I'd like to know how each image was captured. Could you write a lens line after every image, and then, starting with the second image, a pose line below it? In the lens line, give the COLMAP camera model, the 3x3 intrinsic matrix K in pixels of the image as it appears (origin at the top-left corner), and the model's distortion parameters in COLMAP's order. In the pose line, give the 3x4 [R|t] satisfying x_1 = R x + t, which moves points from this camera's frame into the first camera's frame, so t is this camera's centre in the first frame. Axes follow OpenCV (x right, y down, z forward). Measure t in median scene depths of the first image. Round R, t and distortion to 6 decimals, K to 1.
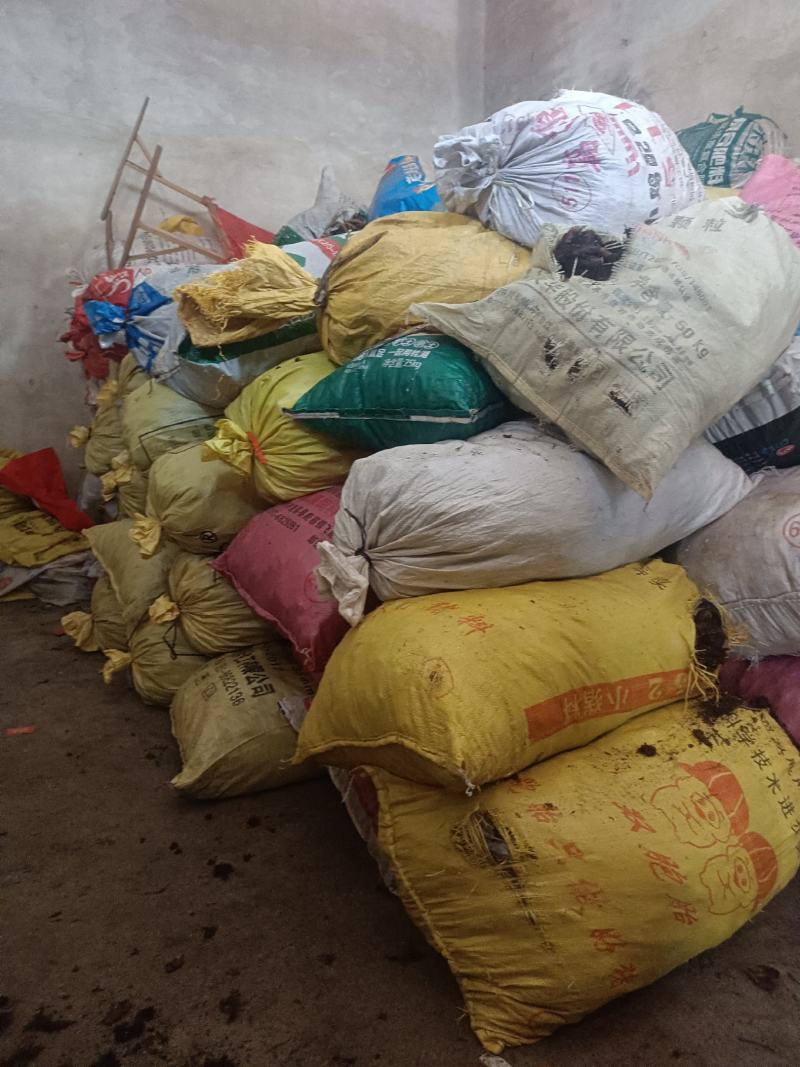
lens RADIAL K [[773.9, 0, 400.0], [0, 773.9, 533.5], [0, 0, 1]] dist [-0.006174, -0.005488]
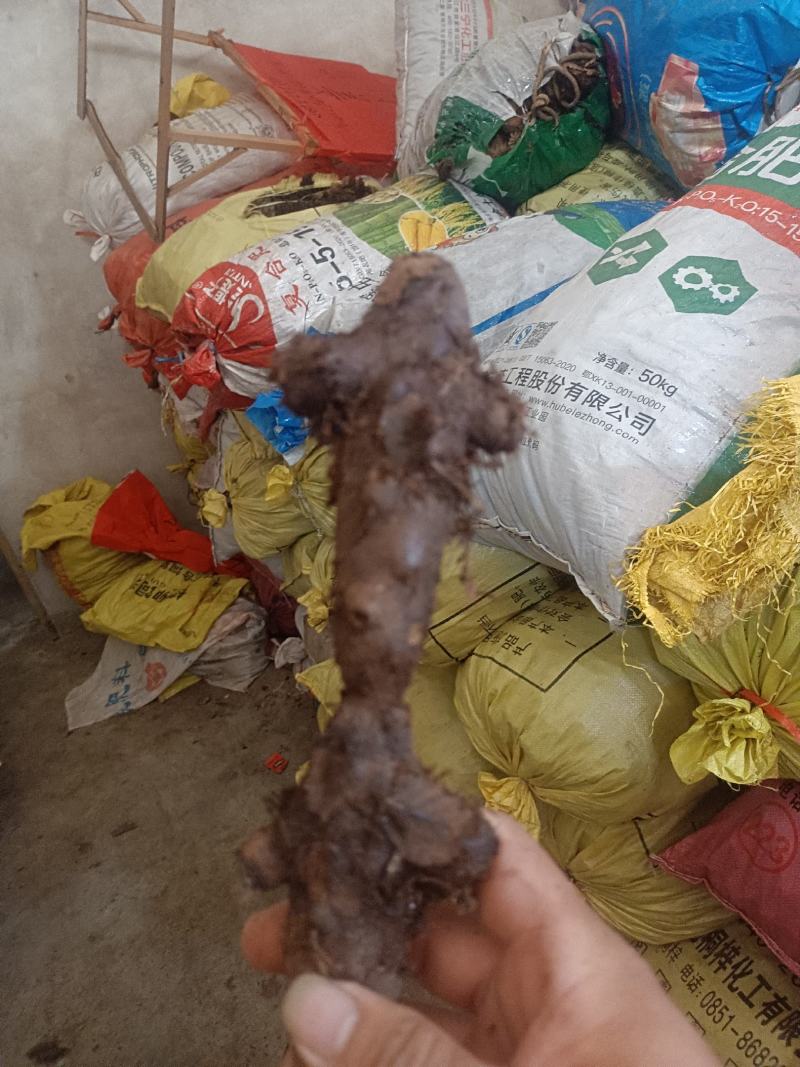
lens RADIAL K [[773.9, 0, 400.0], [0, 773.9, 533.5], [0, 0, 1]] dist [-0.006174, -0.005488]
pose [[0.967391, -0.244208, -0.067210, -0.186182], [0.253182, 0.924665, 0.284418, -0.222086], [-0.007310, -0.292160, 0.956342, 0.292260]]
